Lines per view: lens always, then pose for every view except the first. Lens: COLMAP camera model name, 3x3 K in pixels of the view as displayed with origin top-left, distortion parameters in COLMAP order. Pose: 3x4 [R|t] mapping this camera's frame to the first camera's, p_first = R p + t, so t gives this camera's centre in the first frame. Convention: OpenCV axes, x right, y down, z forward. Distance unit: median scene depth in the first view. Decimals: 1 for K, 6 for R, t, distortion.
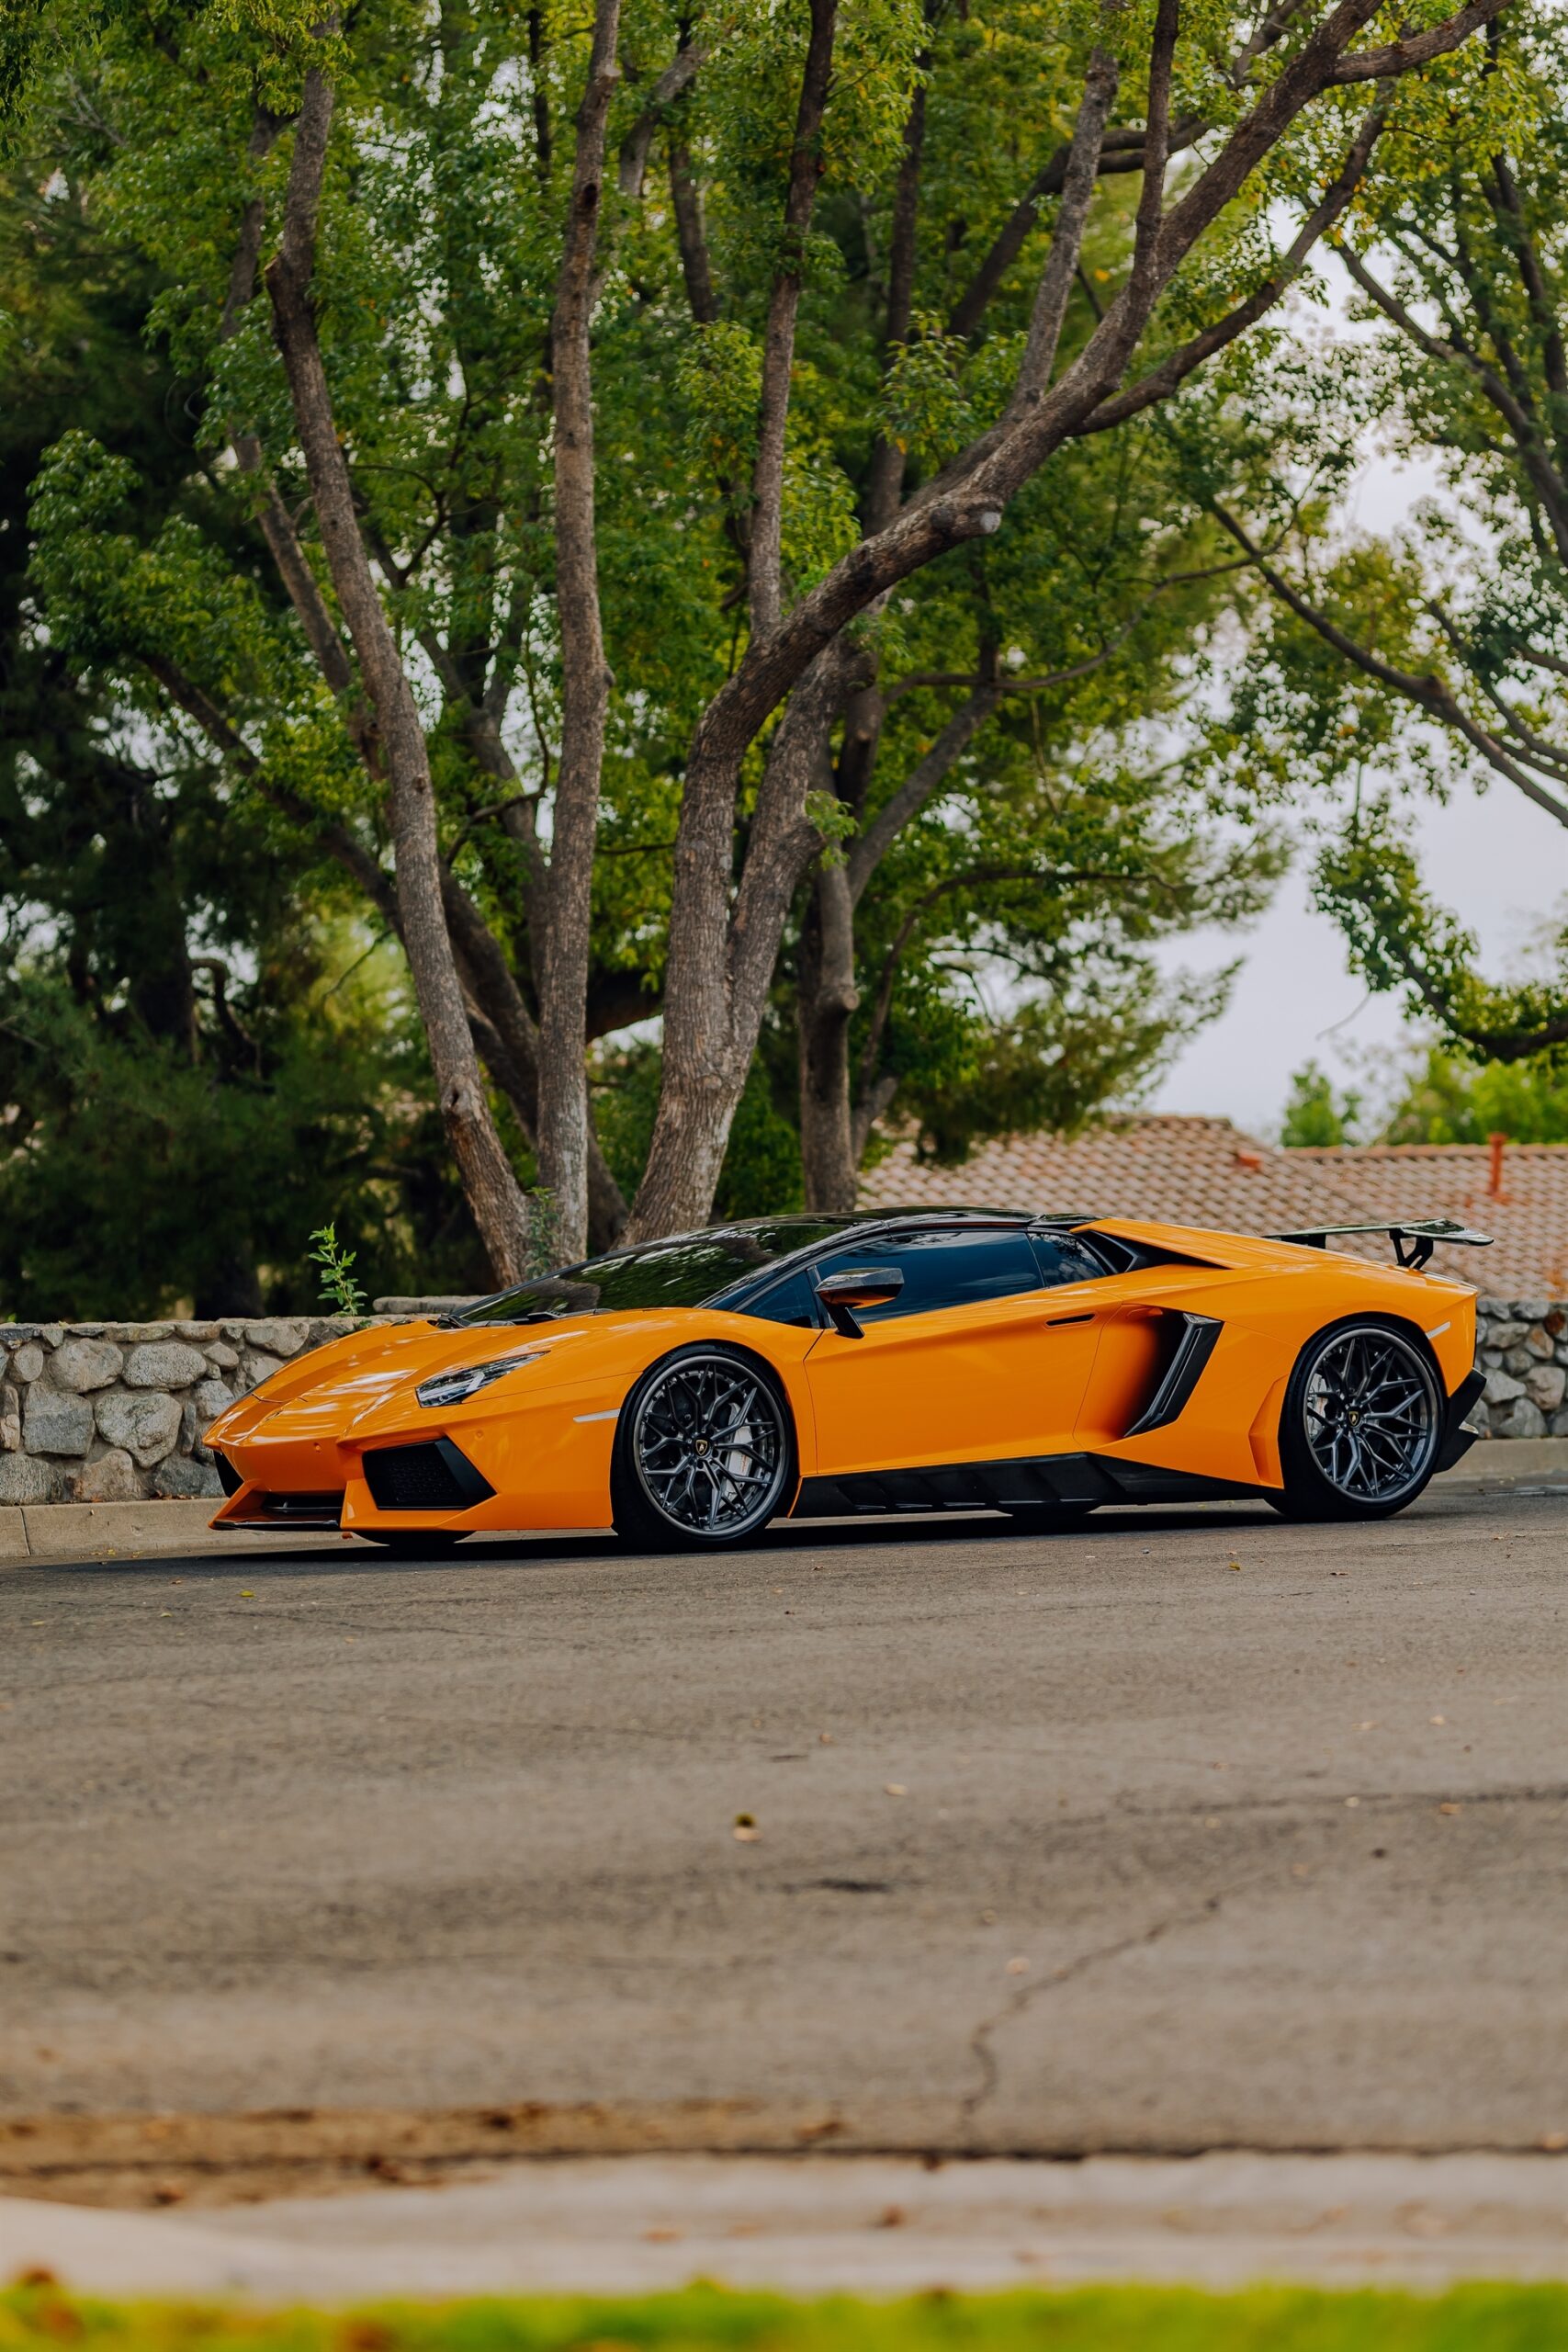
lens RADIAL K [[5539.6, 0, 717.6], [0, 5539.6, 1196.6], [0, 0, 1]] dist [-0.016992, 0.000000]
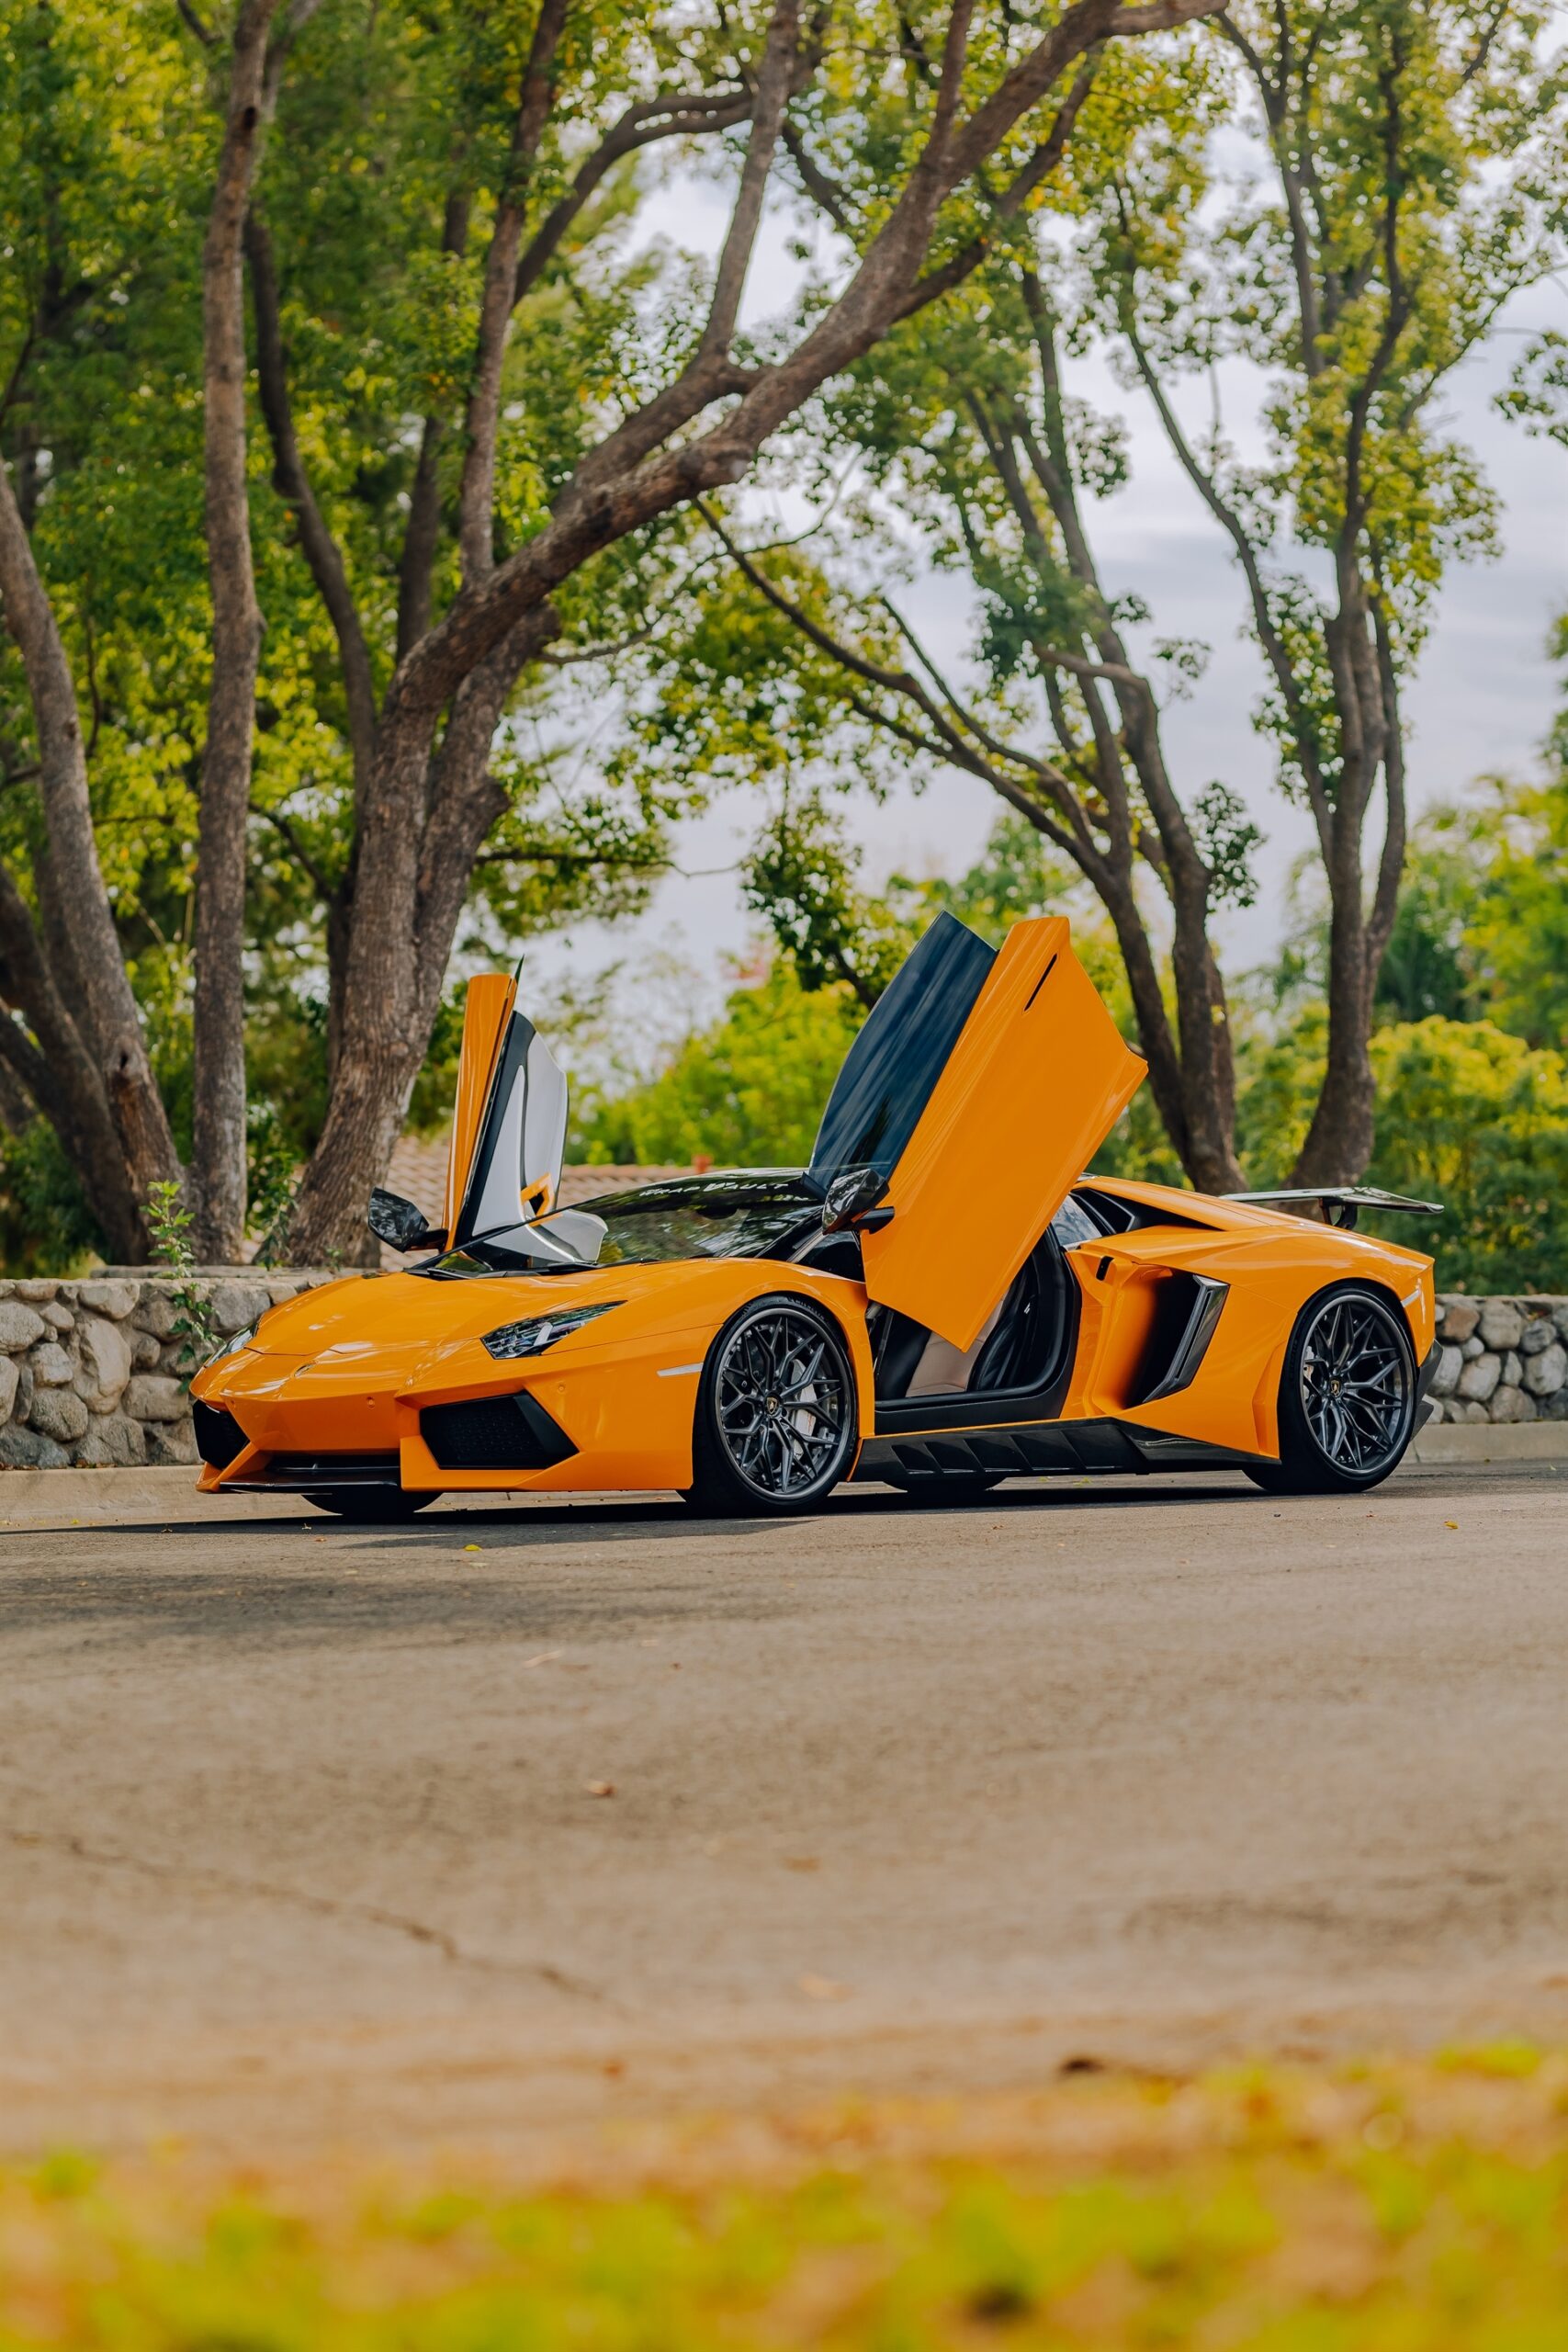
lens RADIAL K [[5539.6, 0, 789.0], [0, 5539.6, 1227.4], [0, 0, 1]] dist [-0.016992, 0.000000]
pose [[0.977297, 0.014725, 0.211359, -0.146541], [-0.014298, 0.999891, -0.003552, 0.013374], [-0.211389, 0.000450, 0.977402, 0.057100]]
